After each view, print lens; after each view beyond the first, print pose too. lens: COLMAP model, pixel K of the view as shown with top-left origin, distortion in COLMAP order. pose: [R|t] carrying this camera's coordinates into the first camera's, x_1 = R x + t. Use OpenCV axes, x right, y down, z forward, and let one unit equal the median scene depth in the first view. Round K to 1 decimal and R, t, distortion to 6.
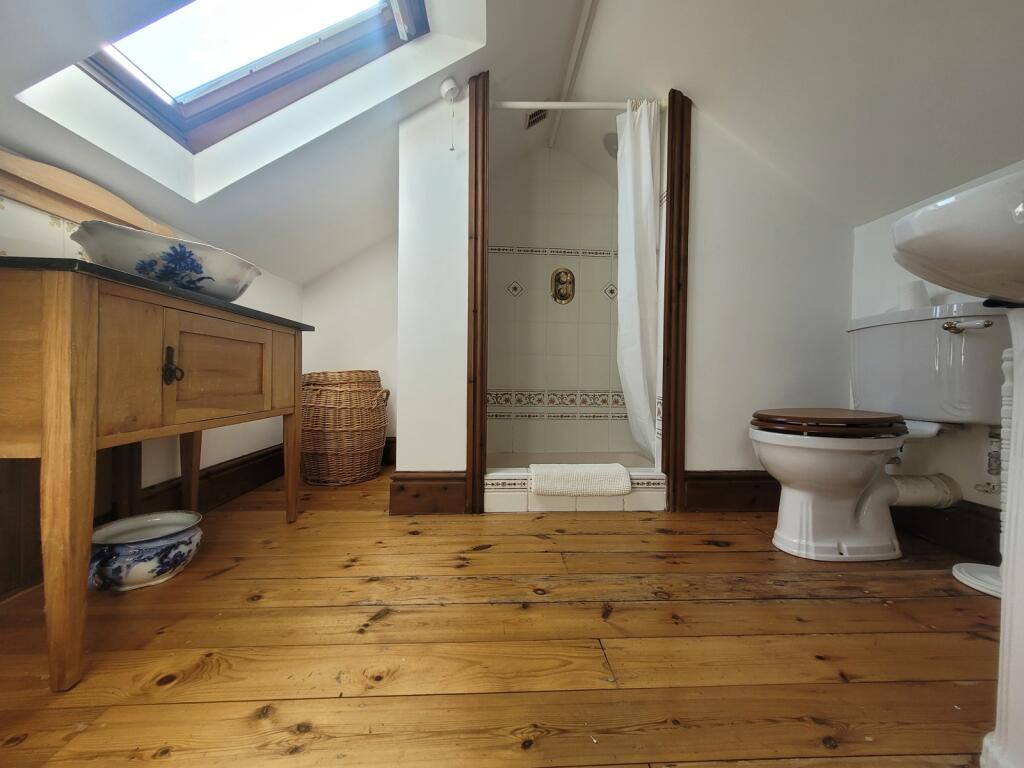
lens RADIAL K [[402.1, 0, 513.3], [0, 402.1, 378.4], [0, 0, 1]] dist [0.004578, -0.000634]
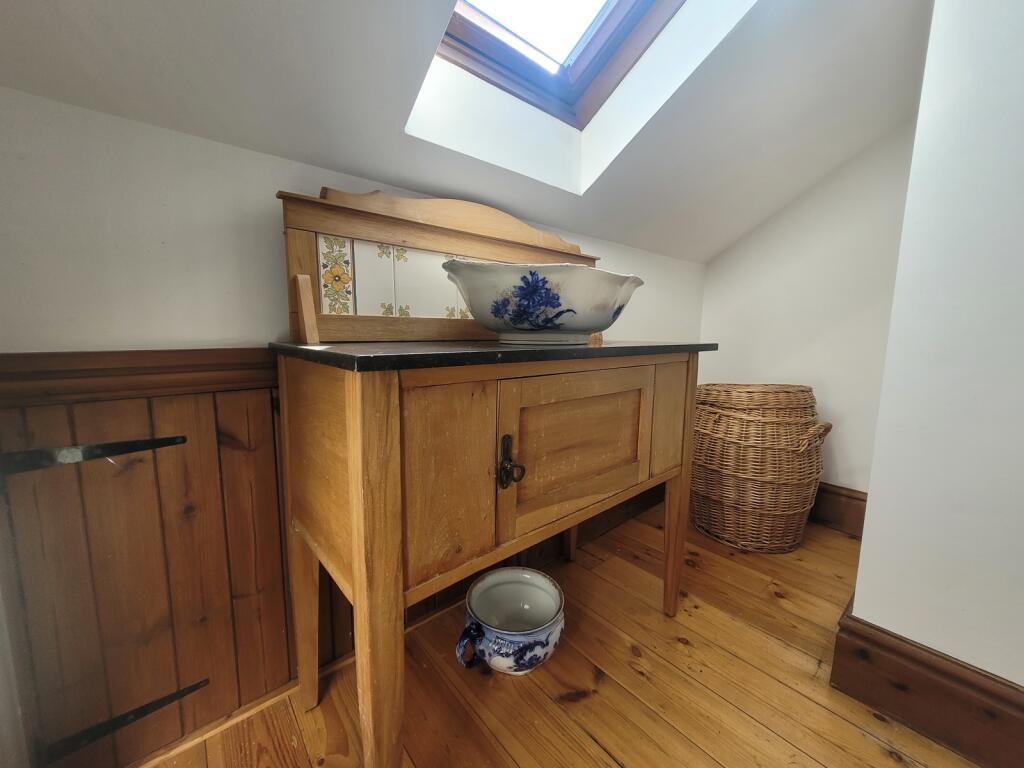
lens RADIAL K [[402.1, 0, 521.1], [0, 402.1, 384.1], [0, 0, 1]] dist [0.004578, -0.000634]
pose [[0.622762, 0.099772, -0.776024, -0.271705], [-0.008491, 0.992640, 0.120807, -0.209937], [0.782365, -0.068645, 0.619026, 0.516558]]
